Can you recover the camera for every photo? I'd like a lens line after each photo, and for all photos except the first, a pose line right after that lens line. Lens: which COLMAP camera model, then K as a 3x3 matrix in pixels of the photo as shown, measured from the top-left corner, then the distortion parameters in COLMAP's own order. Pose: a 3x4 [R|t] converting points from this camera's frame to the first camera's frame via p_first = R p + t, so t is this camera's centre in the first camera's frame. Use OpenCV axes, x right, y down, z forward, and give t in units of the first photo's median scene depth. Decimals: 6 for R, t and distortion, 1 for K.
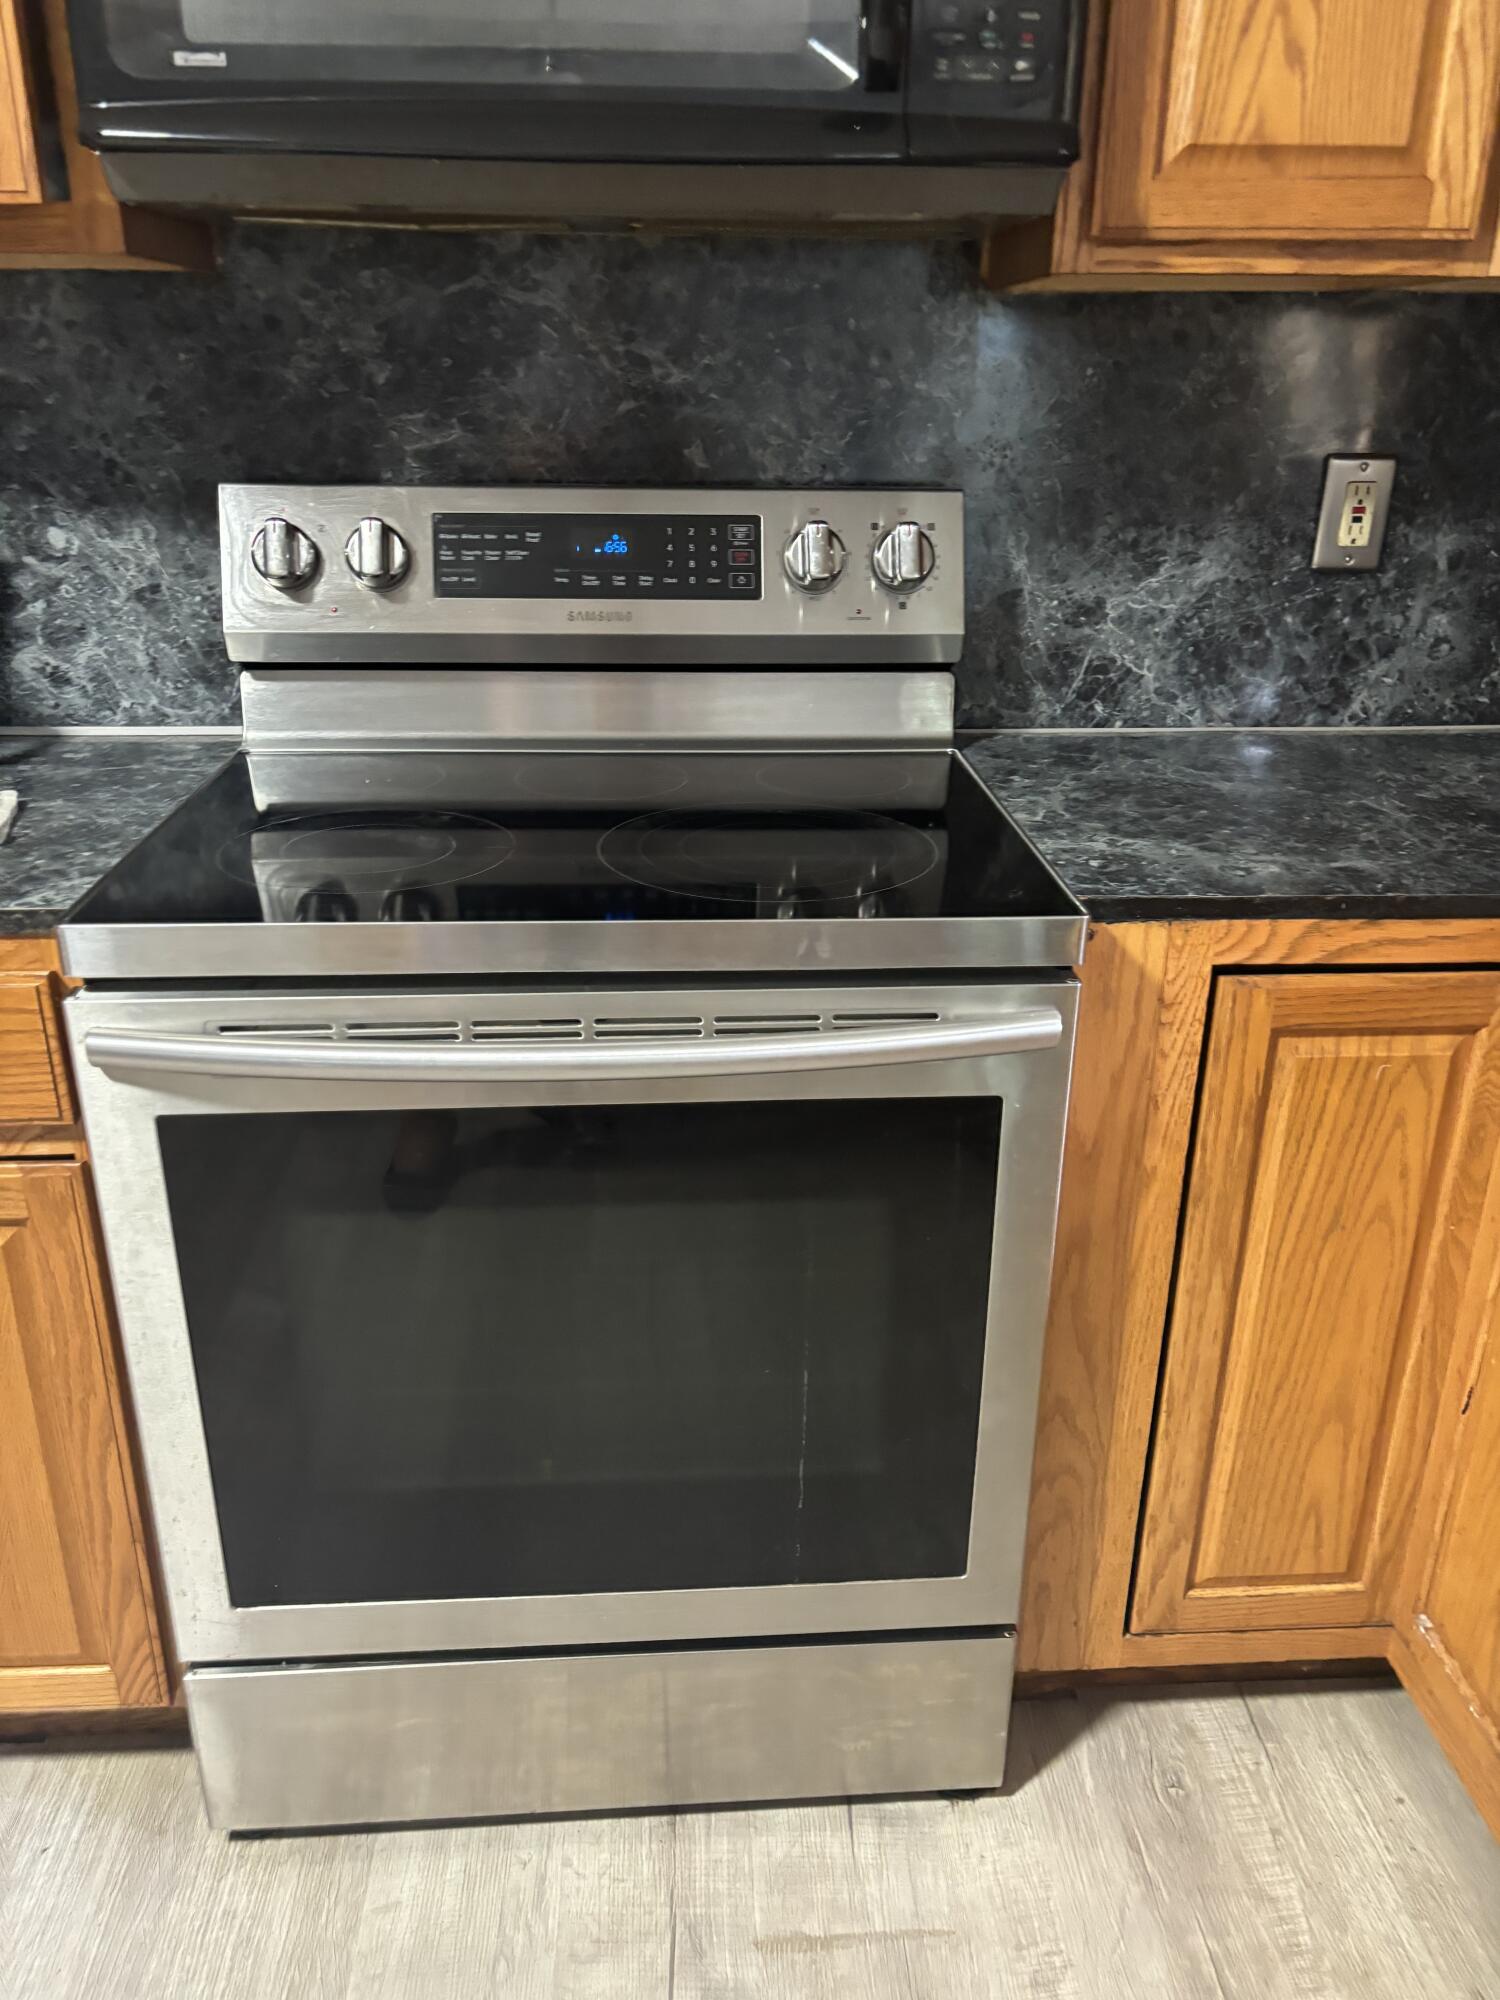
lens RADIAL K [[1495.2, 0, 750.0], [0, 1495.2, 1000.0], [0, 0, 1]] dist [0.079823, -0.100252]
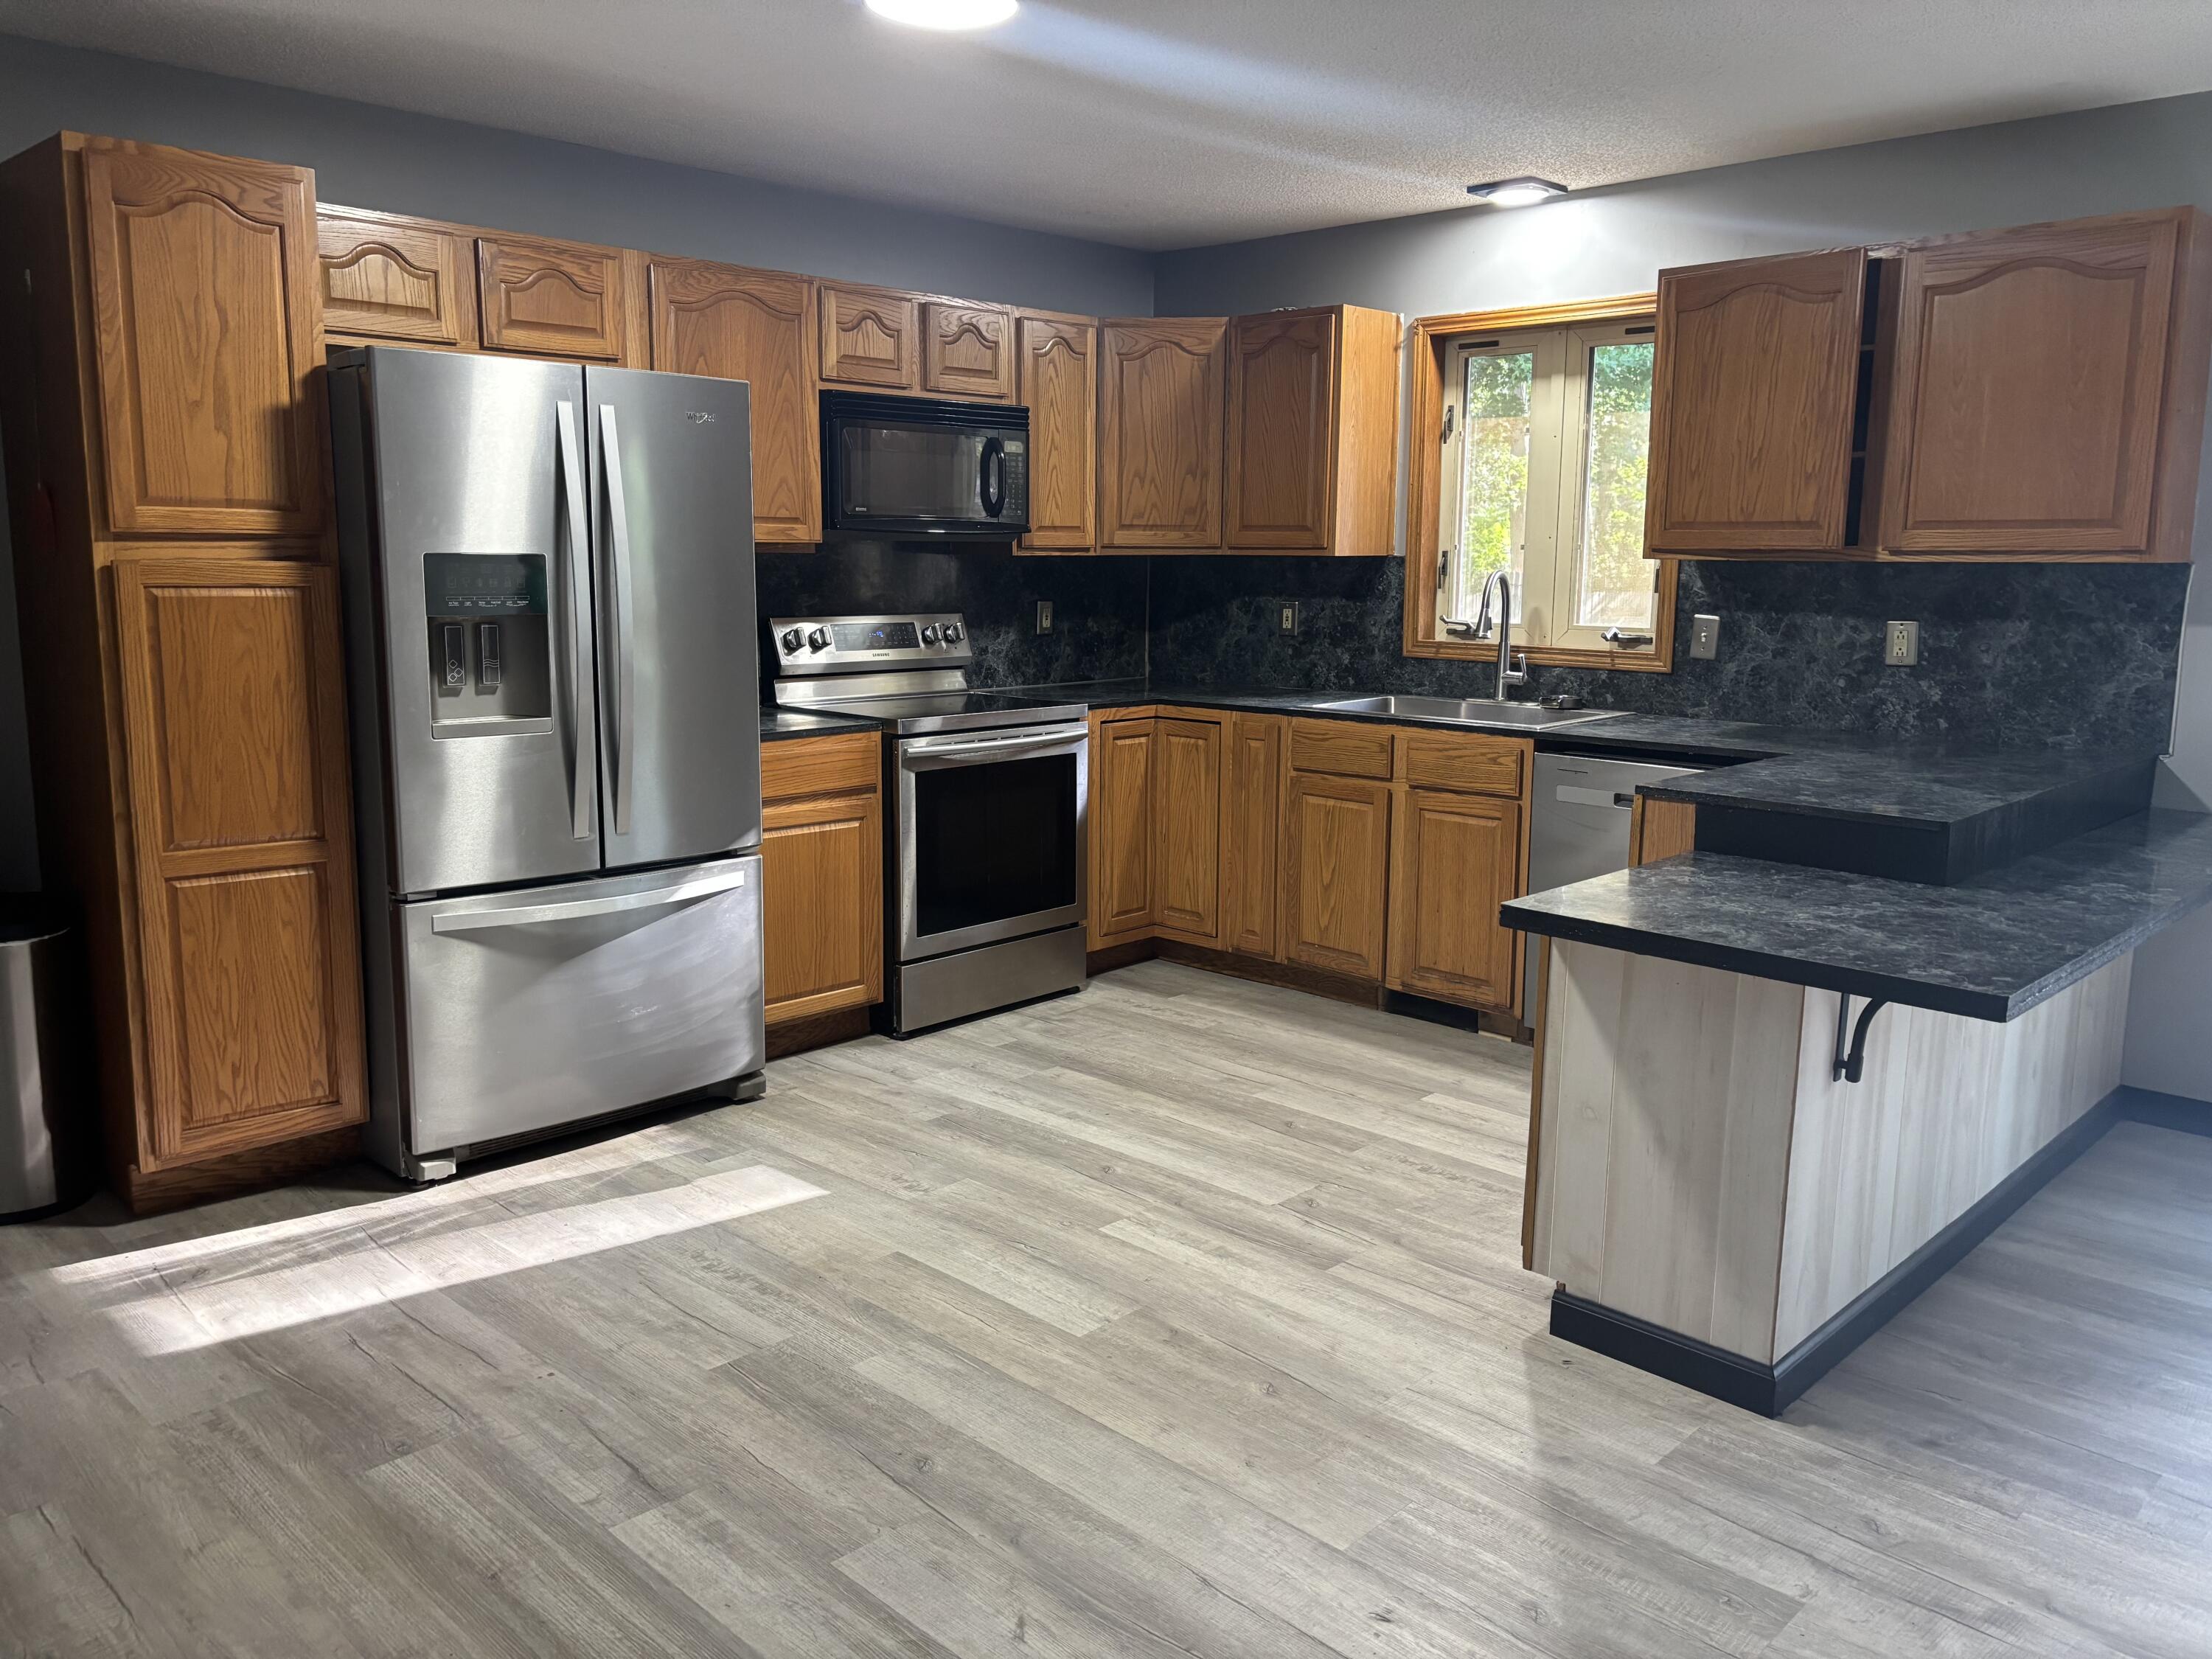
lens RADIAL K [[1653.7, 0, 1119.5], [0, 1653.7, 817.0], [0, 0, 1]] dist [0.079823, -0.100252]
pose [[0.736034, -0.114832, 0.667134, -1.870195], [0.262163, 0.956956, -0.124520, 0.559948], [-0.624119, 0.266548, 0.734457, -1.557886]]
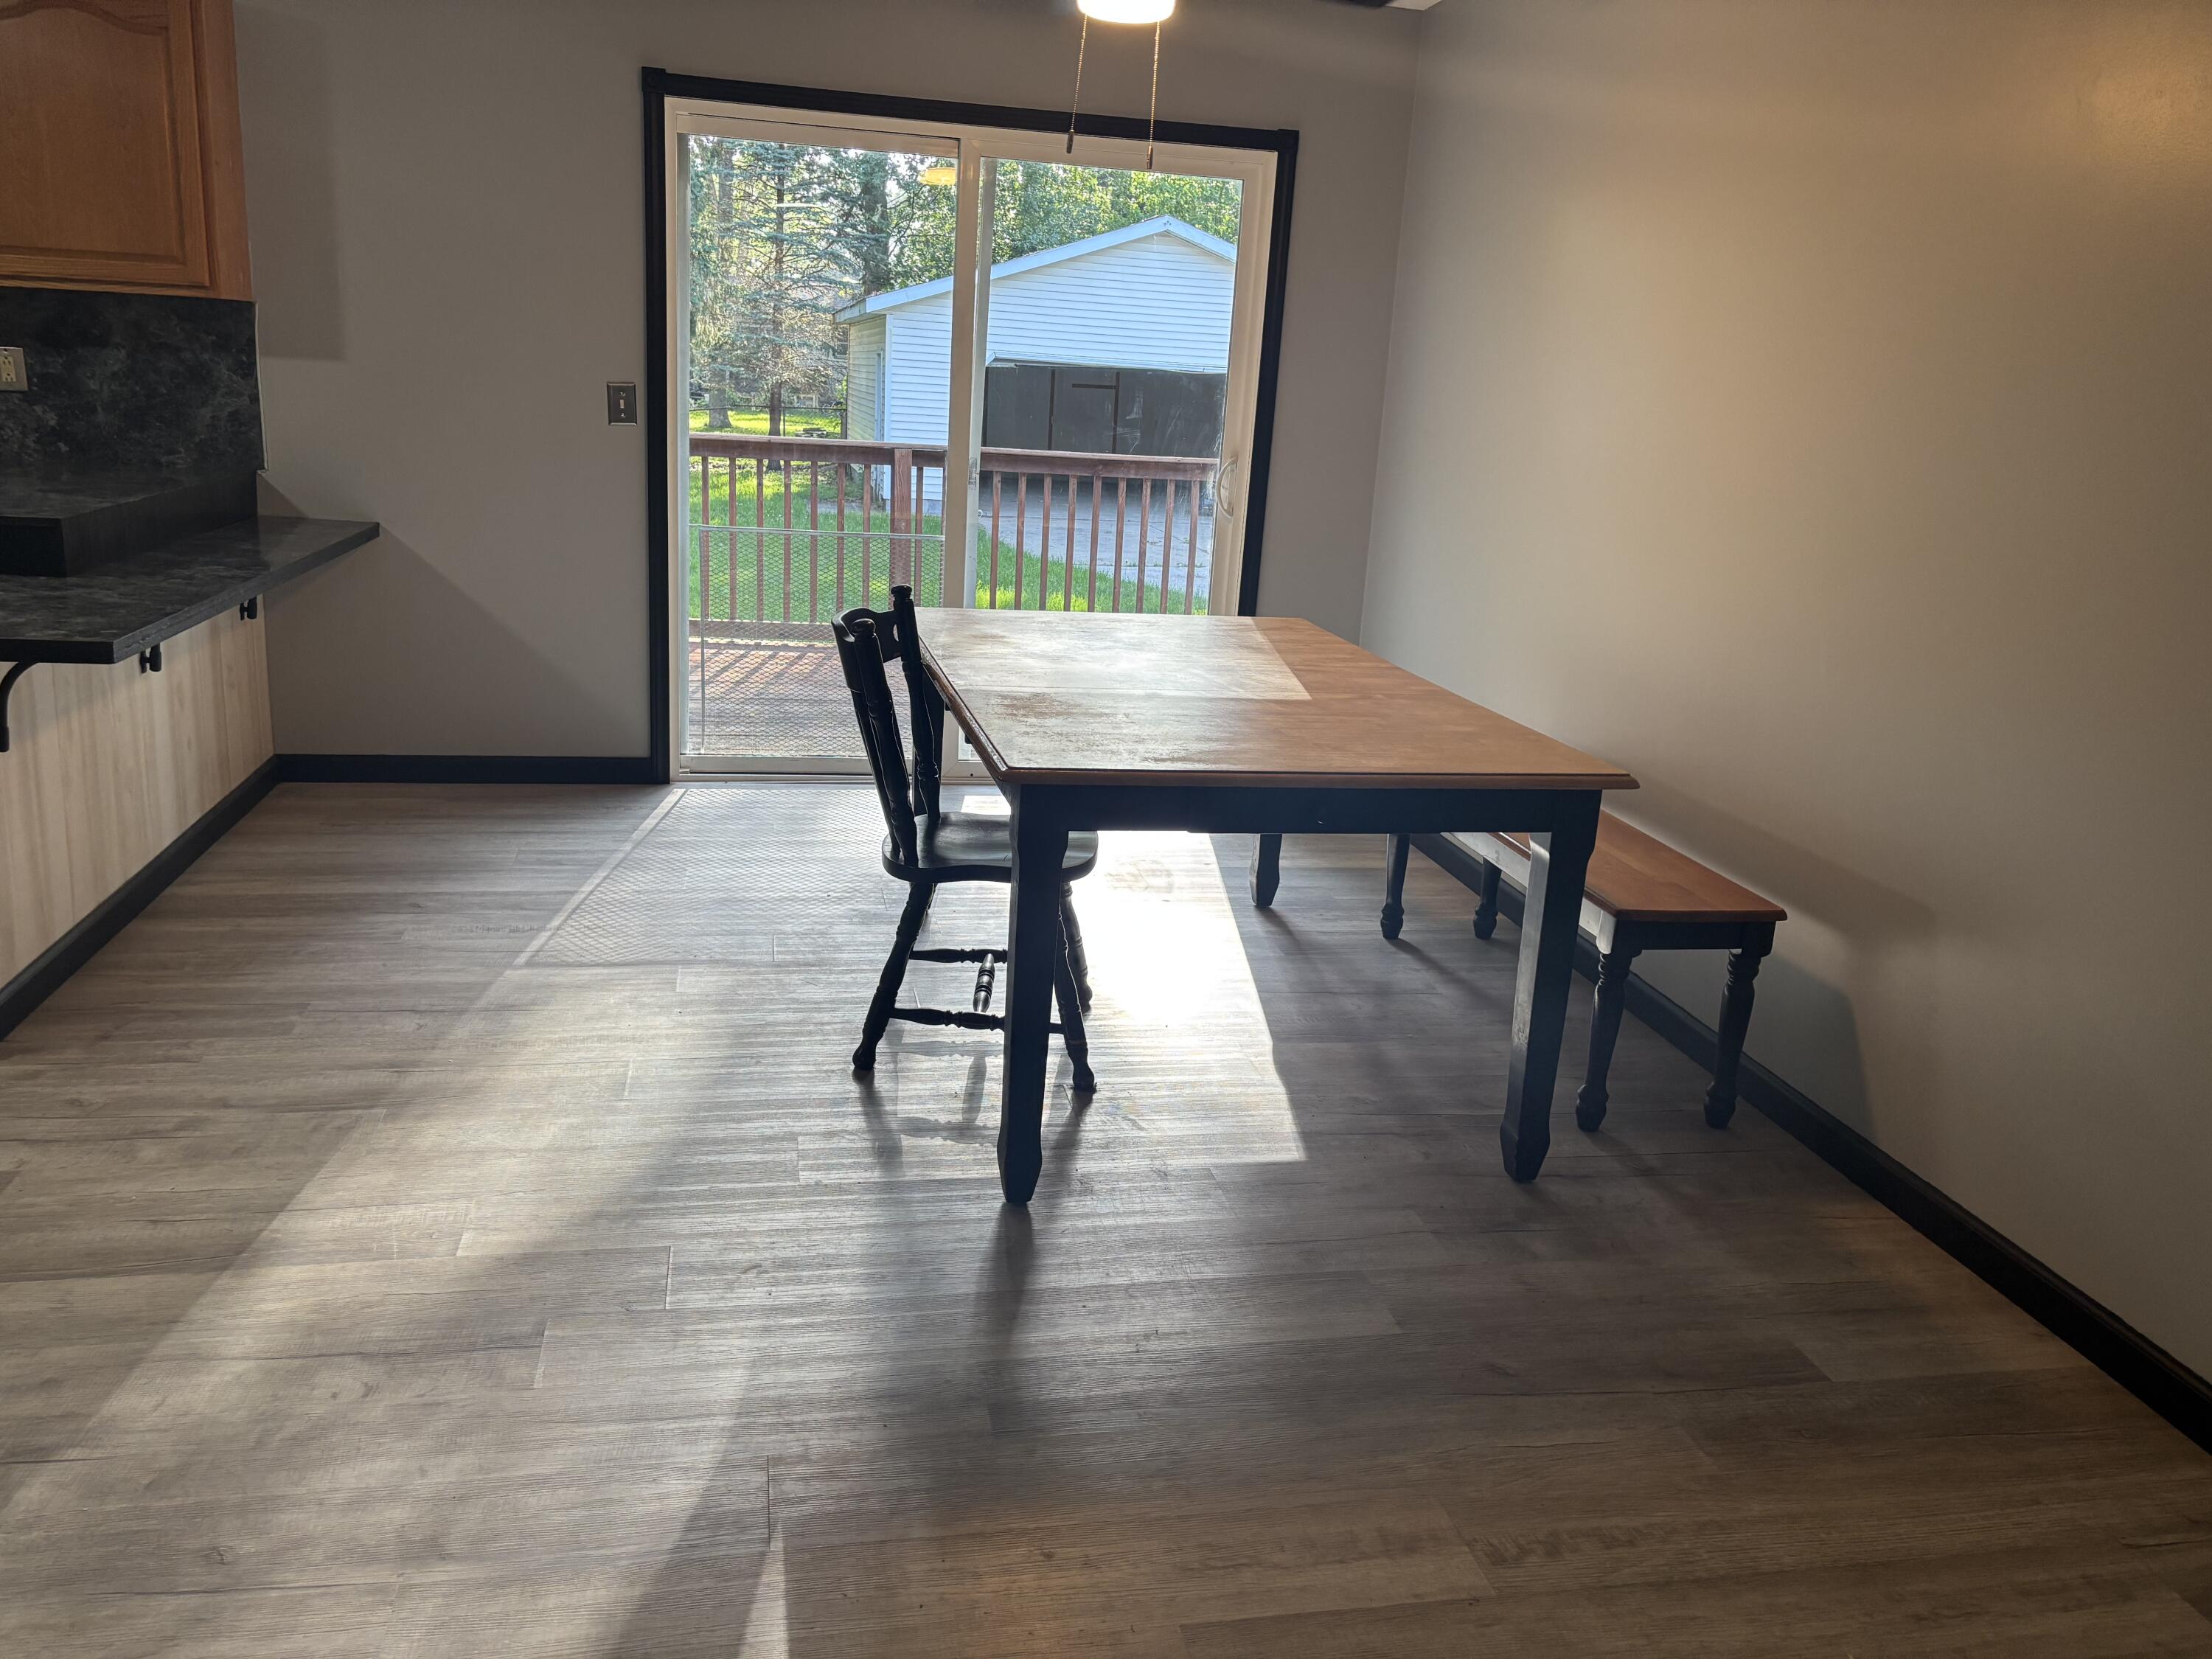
lens RADIAL K [[1653.7, 0, 1119.5], [0, 1653.7, 817.0], [0, 0, 1]] dist [0.079823, -0.100252]
pose [[-0.147949, -0.269308, 0.951622, -3.112689], [0.320342, 0.897288, 0.303735, 1.028749], [-0.935677, 0.349782, -0.046482, -2.286547]]
